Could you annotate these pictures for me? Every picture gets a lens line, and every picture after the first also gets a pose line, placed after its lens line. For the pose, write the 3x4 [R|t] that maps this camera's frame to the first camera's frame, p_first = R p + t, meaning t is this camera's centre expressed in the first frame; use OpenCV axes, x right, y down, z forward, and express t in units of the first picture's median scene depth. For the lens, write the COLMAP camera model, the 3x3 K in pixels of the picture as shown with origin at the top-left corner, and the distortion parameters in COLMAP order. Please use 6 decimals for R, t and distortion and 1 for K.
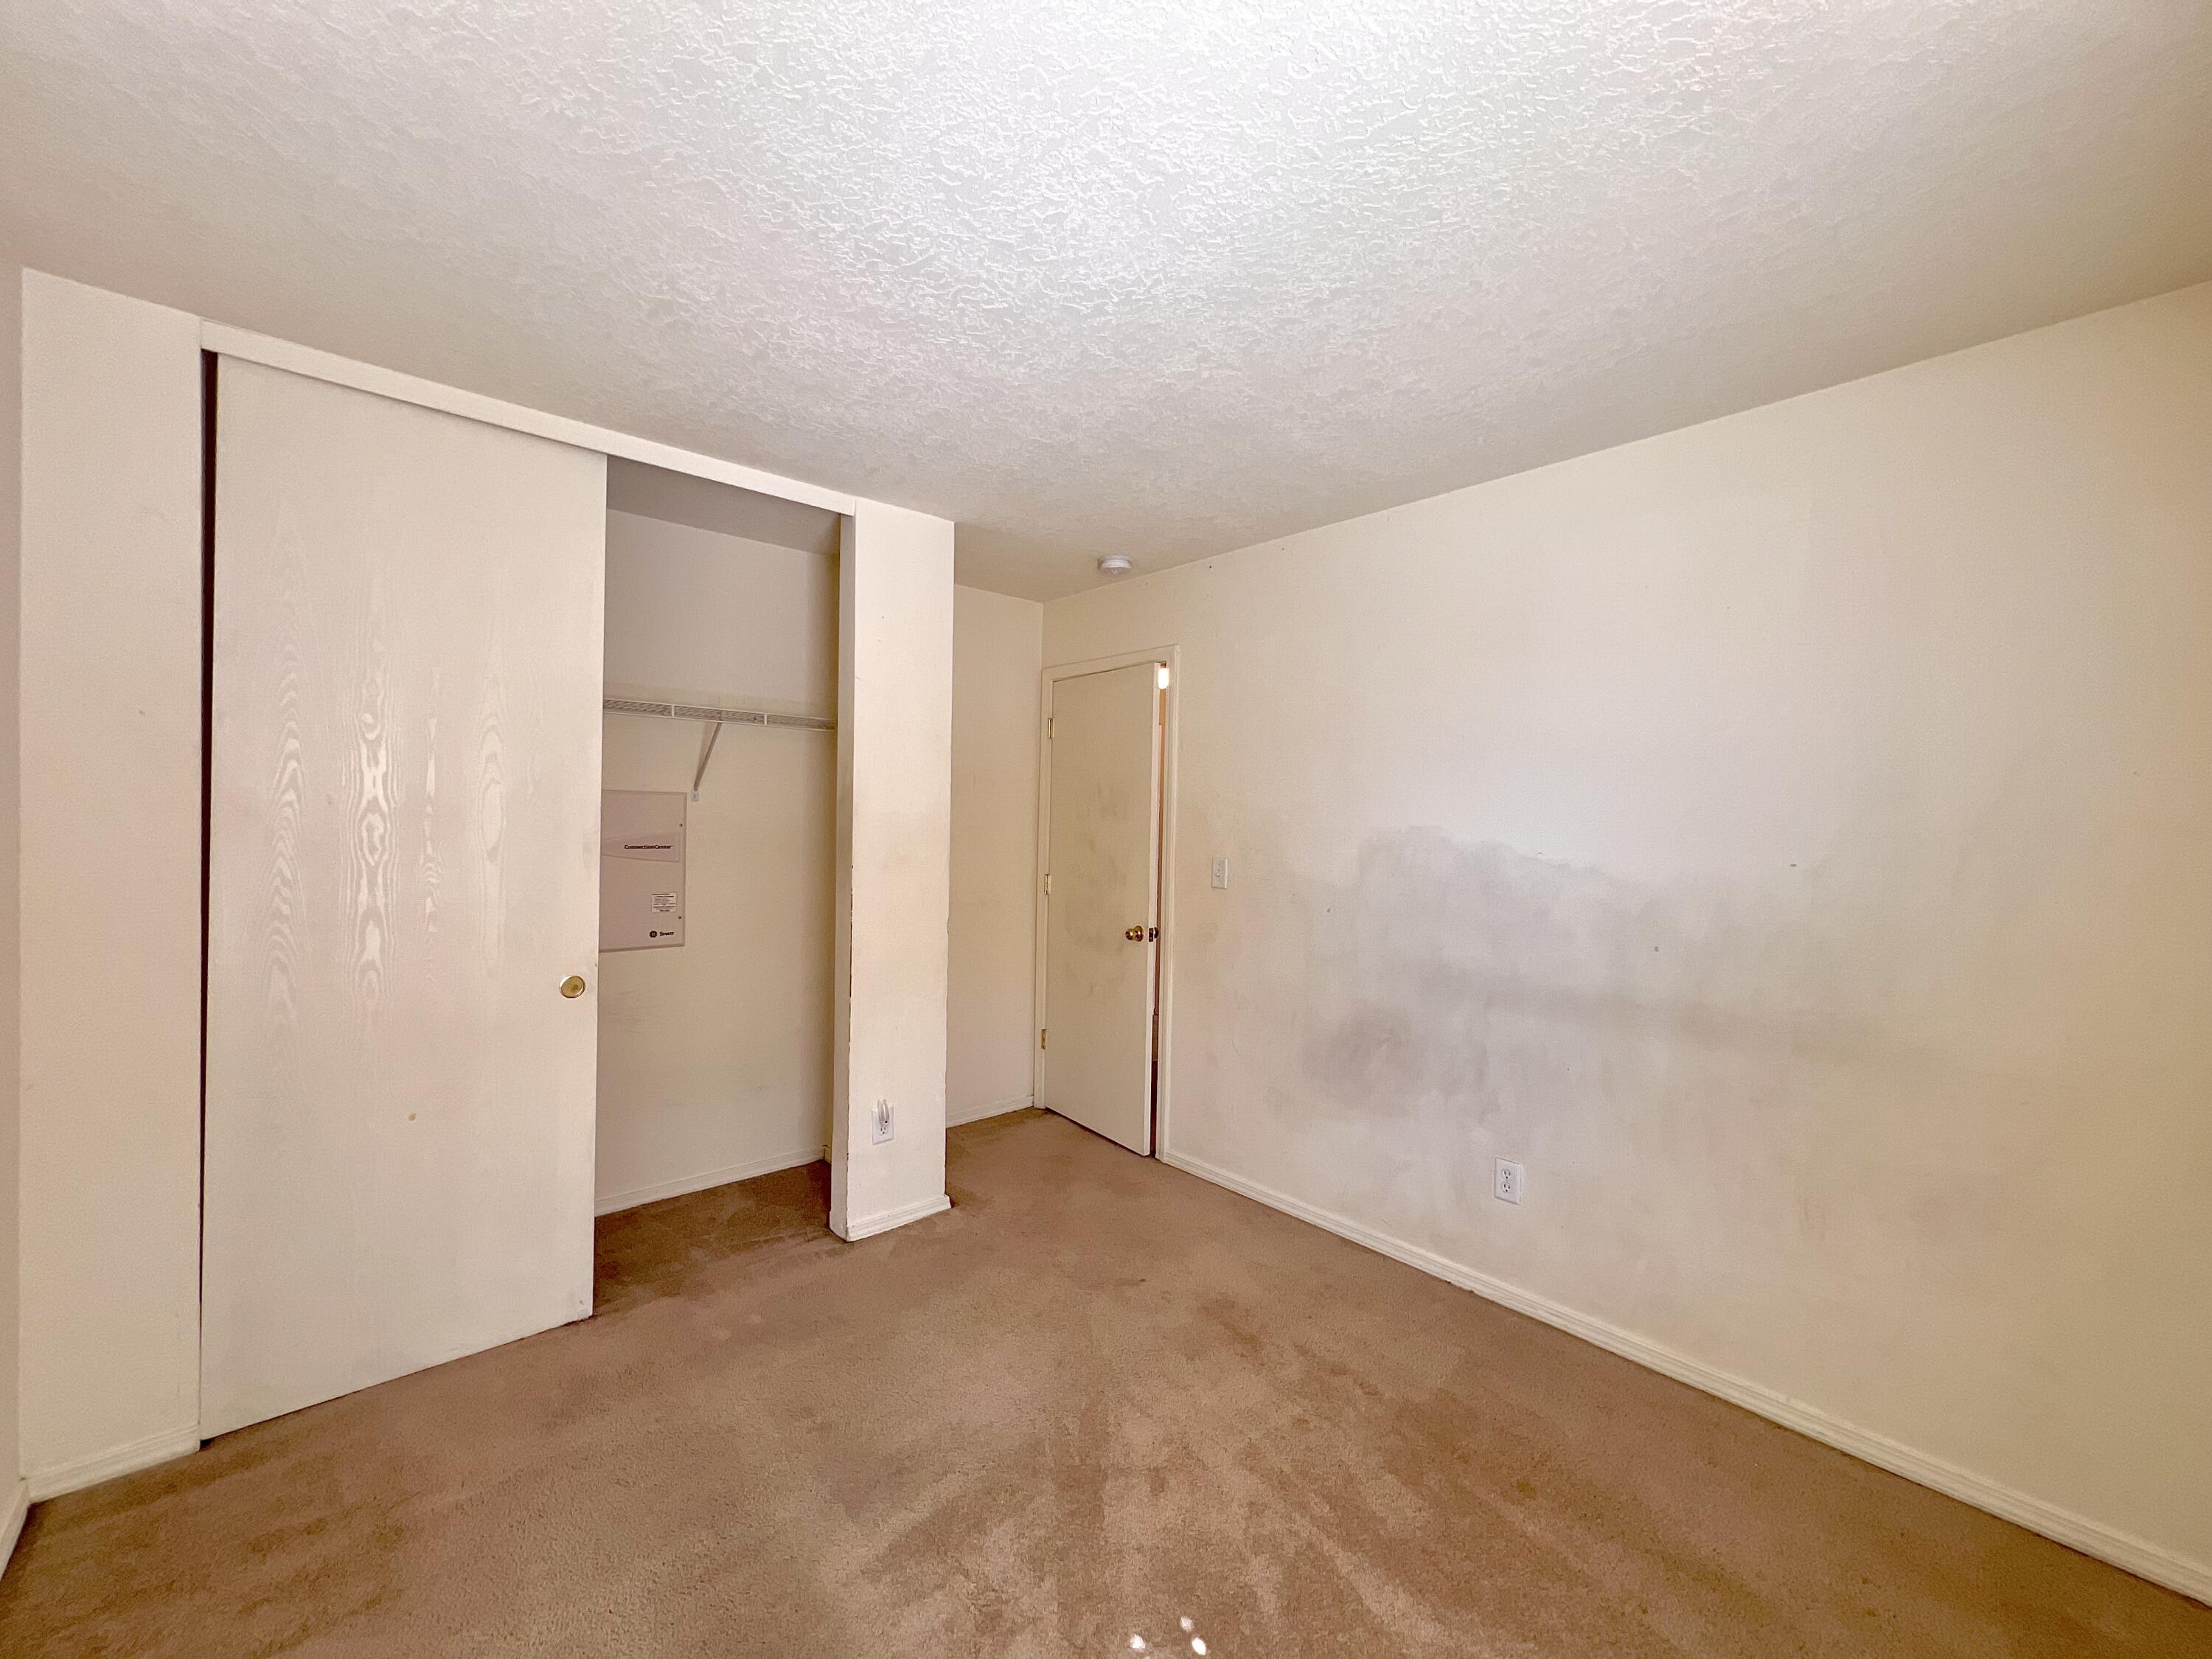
lens RADIAL K [[885.7, 0, 1109.7], [0, 885.7, 829.7], [0, 0, 1]] dist [-0.000843, 0.000239]
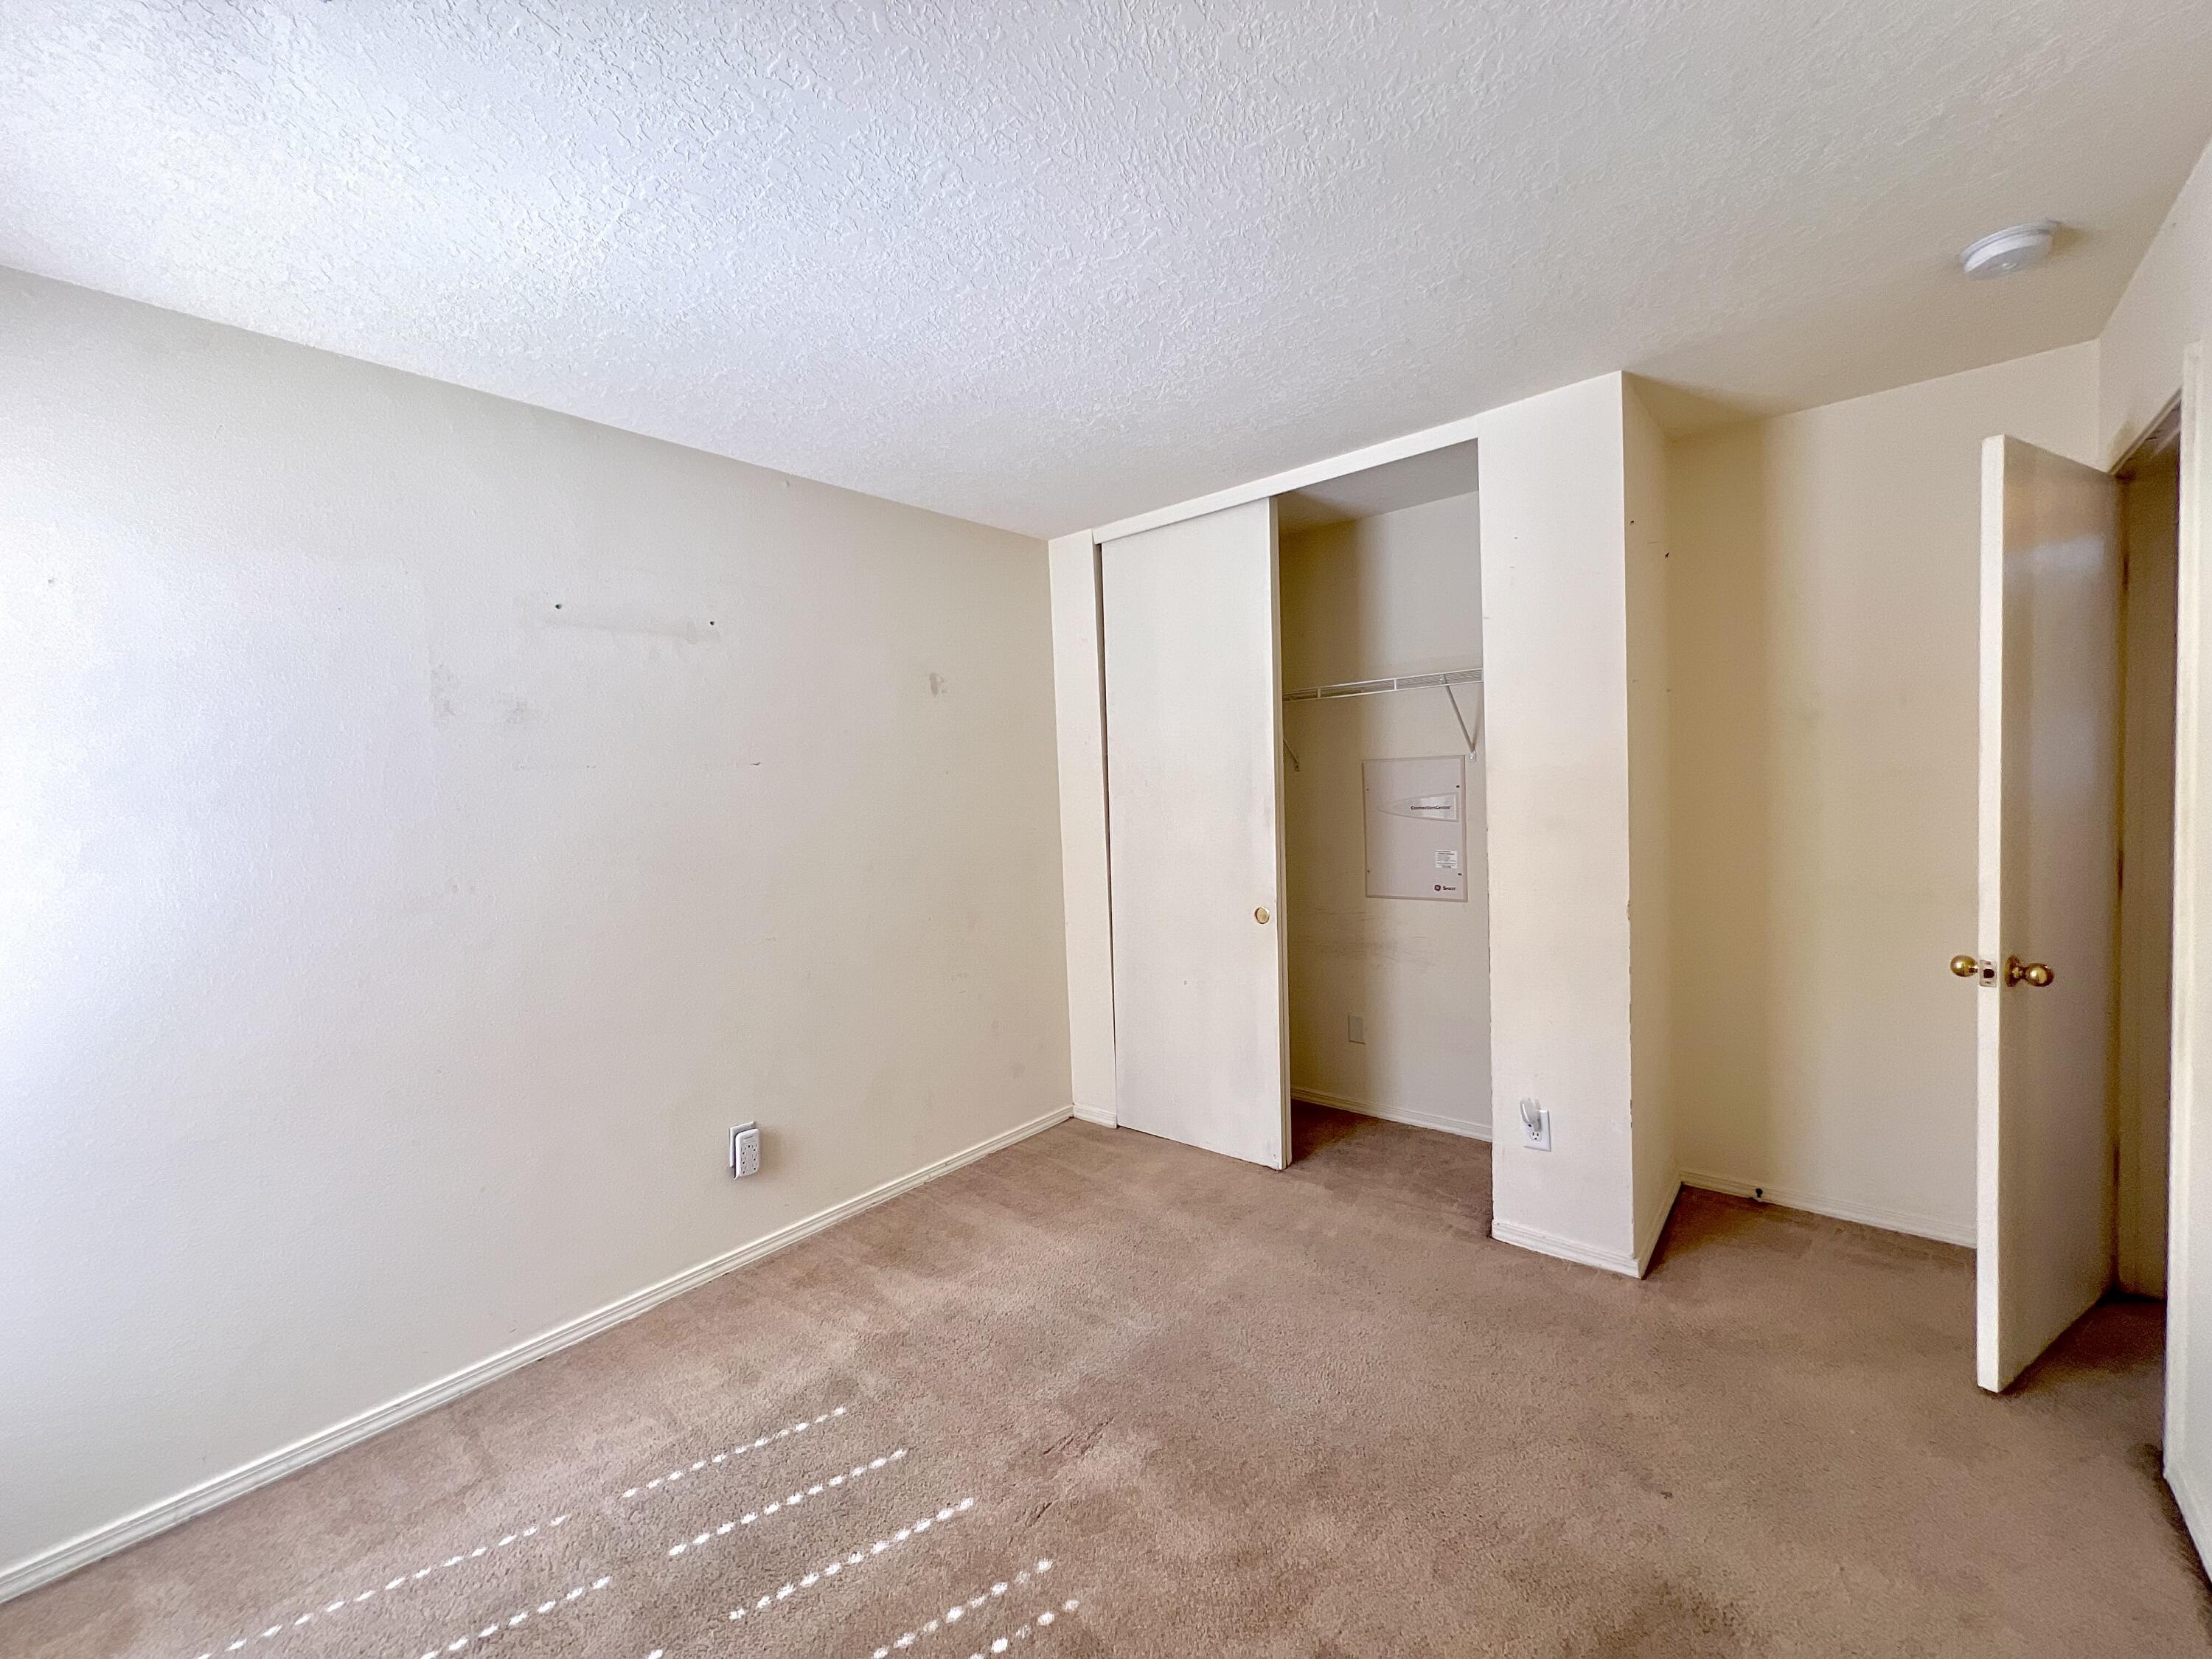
lens RADIAL K [[885.7, 0, 1109.7], [0, 885.7, 829.7], [0, 0, 1]] dist [-0.000843, 0.000239]
pose [[0.131188, 0.017914, -0.991196, 0.643273], [0.029360, 0.999328, 0.021947, 0.013949], [0.990923, -0.031981, 0.130574, 0.582040]]
